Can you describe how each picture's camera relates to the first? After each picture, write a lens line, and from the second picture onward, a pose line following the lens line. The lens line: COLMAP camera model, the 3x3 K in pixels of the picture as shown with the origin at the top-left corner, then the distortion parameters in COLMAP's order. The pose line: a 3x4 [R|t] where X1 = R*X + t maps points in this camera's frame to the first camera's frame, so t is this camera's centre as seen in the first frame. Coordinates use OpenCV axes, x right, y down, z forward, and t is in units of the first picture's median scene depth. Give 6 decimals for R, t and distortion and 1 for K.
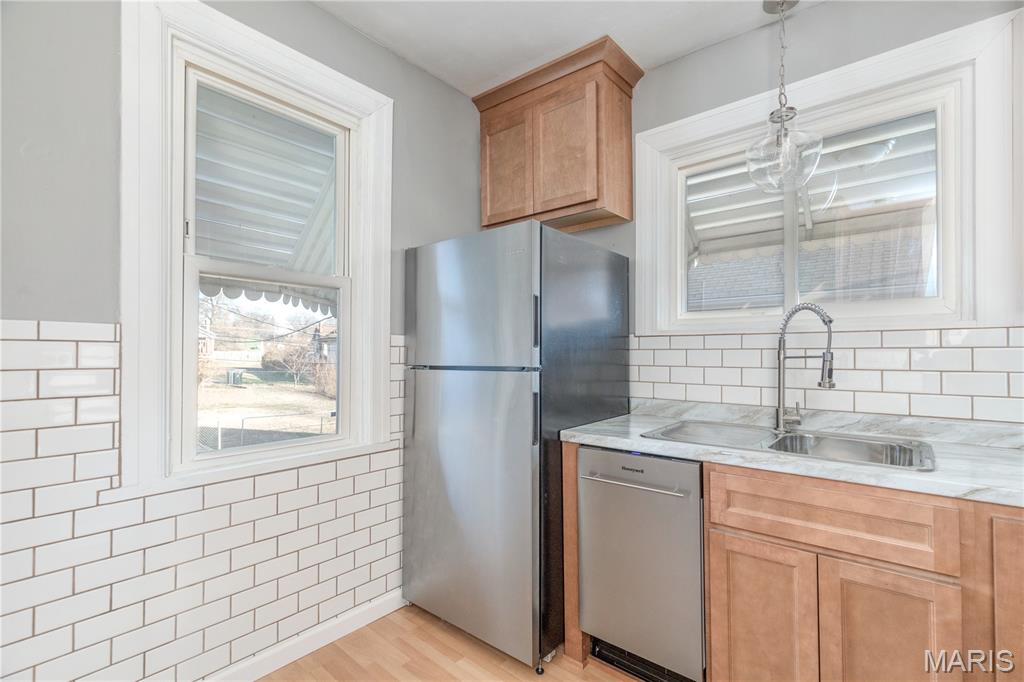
lens RADIAL K [[471.9, 0, 512.9], [0, 471.9, 343.3], [0, 0, 1]] dist [0.013529, -0.004181]
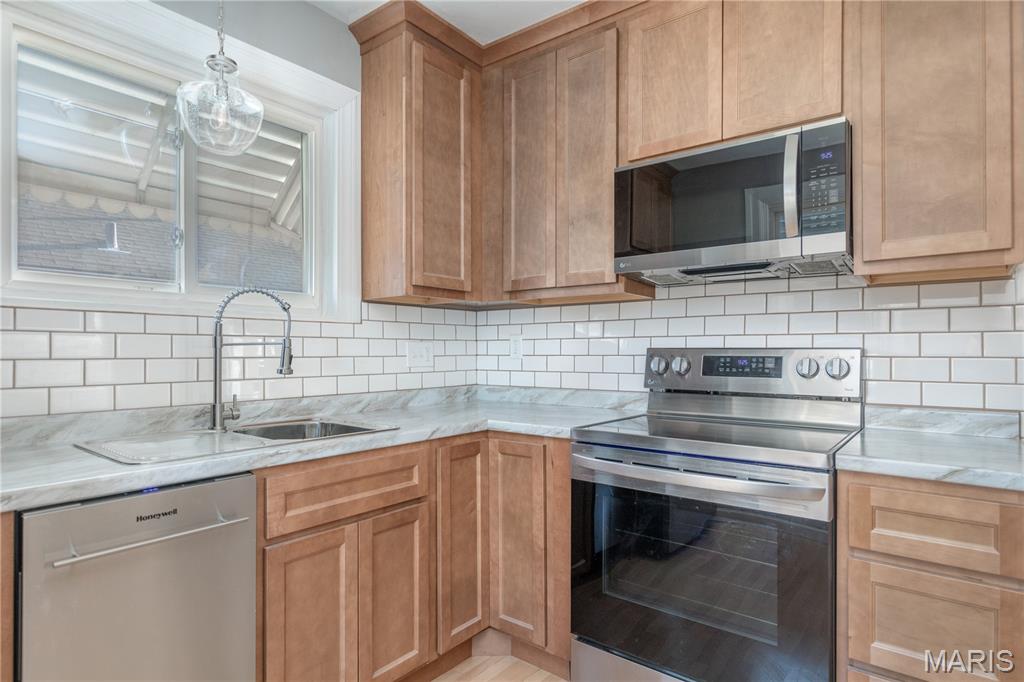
lens RADIAL K [[566.1, 0, 518.4], [0, 566.1, 345.7], [0, 0, 1]] dist [0.008205, 0.000361]
pose [[-0.032356, 0.013112, 0.999390, -0.474008], [-0.016322, 0.999774, -0.013646, 0.035570], [-0.999343, -0.016754, -0.032134, 0.474875]]
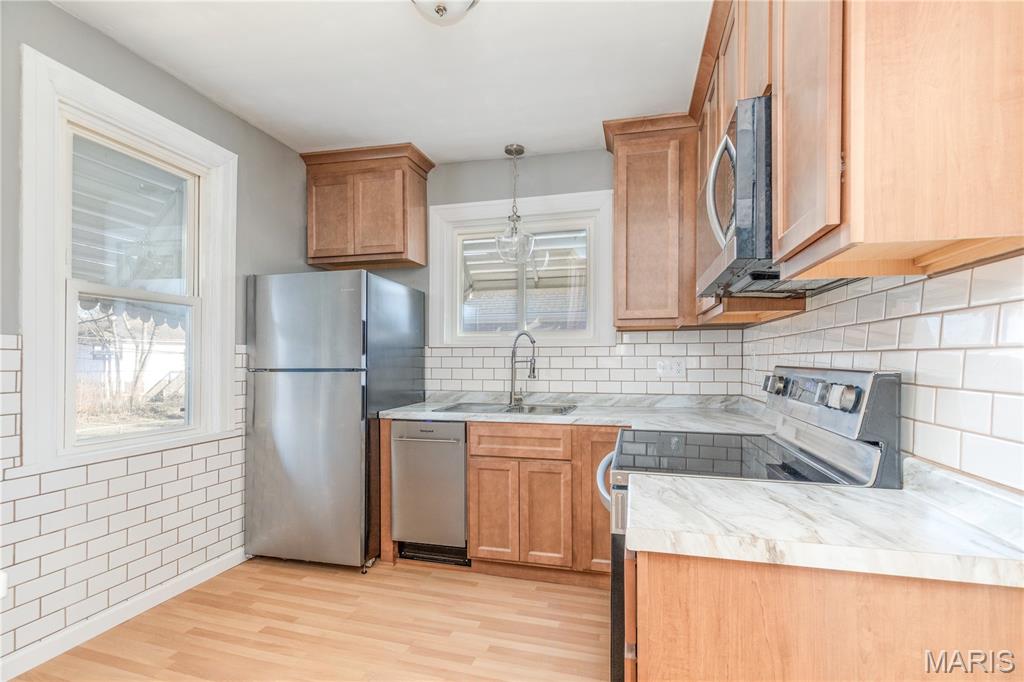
lens RADIAL K [[471.9, 0, 512.2], [0, 471.9, 358.1], [0, 0, 1]] dist [0.013529, -0.004181]
pose [[0.909234, 0.001483, 0.416284, -0.138009], [-0.008535, 0.999850, 0.015081, -0.008347], [-0.416199, -0.017265, 0.909110, -0.525969]]
